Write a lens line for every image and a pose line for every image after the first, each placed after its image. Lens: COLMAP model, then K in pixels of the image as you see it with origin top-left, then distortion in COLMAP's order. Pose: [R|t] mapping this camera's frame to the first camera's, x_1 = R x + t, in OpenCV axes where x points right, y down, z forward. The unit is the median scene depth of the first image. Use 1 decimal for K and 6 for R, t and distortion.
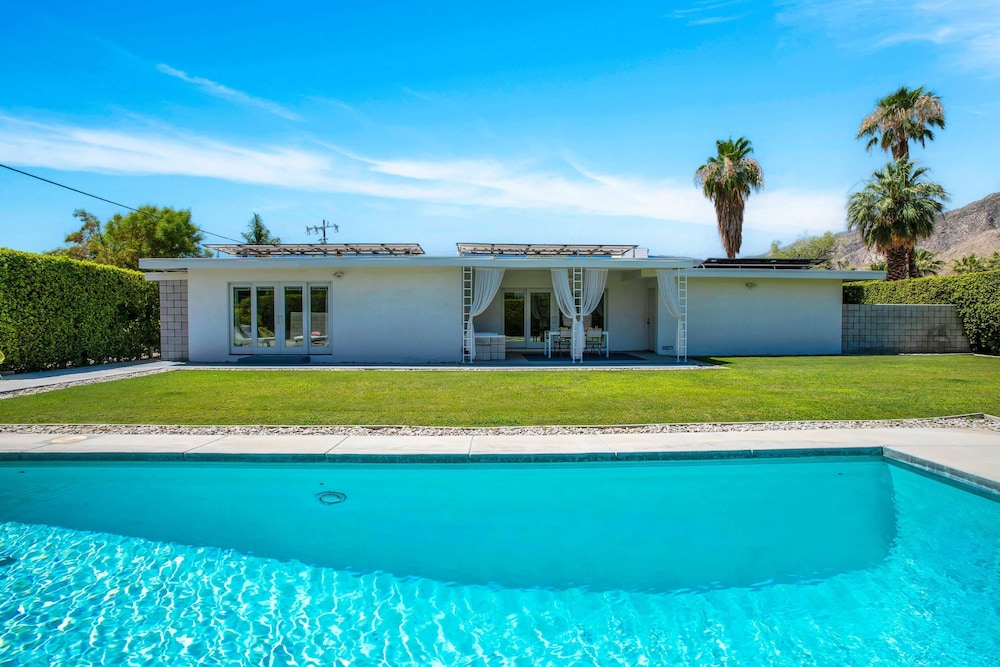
lens RADIAL K [[486.9, 0, 511.6], [0, 486.9, 330.6], [0, 0, 1]] dist [0.013702, 0.000155]
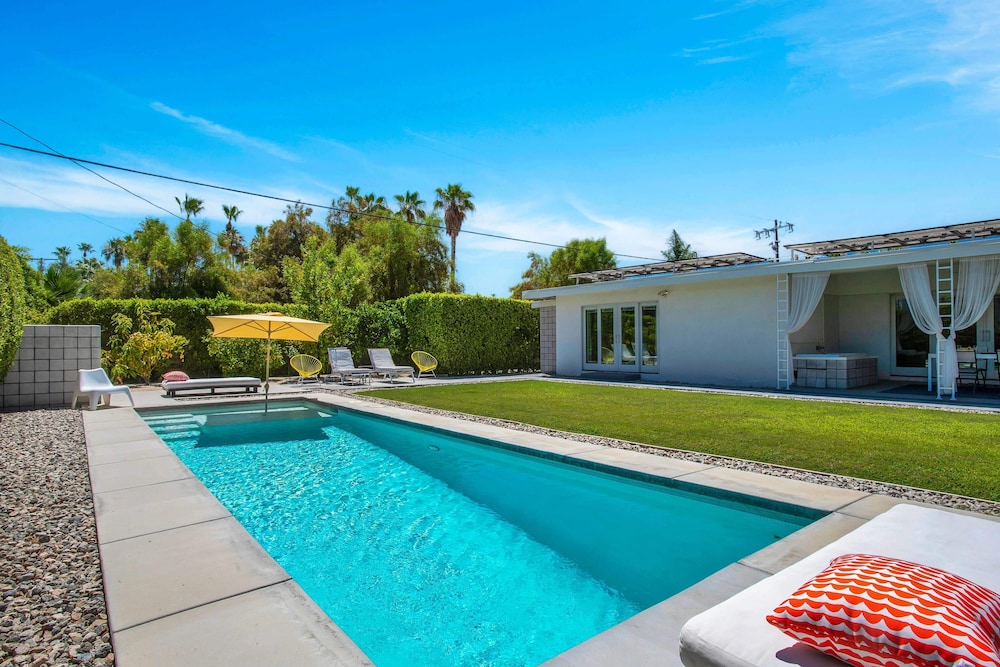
lens RADIAL K [[571.4, 0, 500.0], [0, 571.4, 333.5], [0, 0, 1]] dist [0.000421, 0.000142]
pose [[0.654939, -0.012263, -0.755582, 0.295282], [-0.010581, 0.999622, -0.025395, 0.000338], [0.755608, 0.024626, 0.654561, -0.005416]]
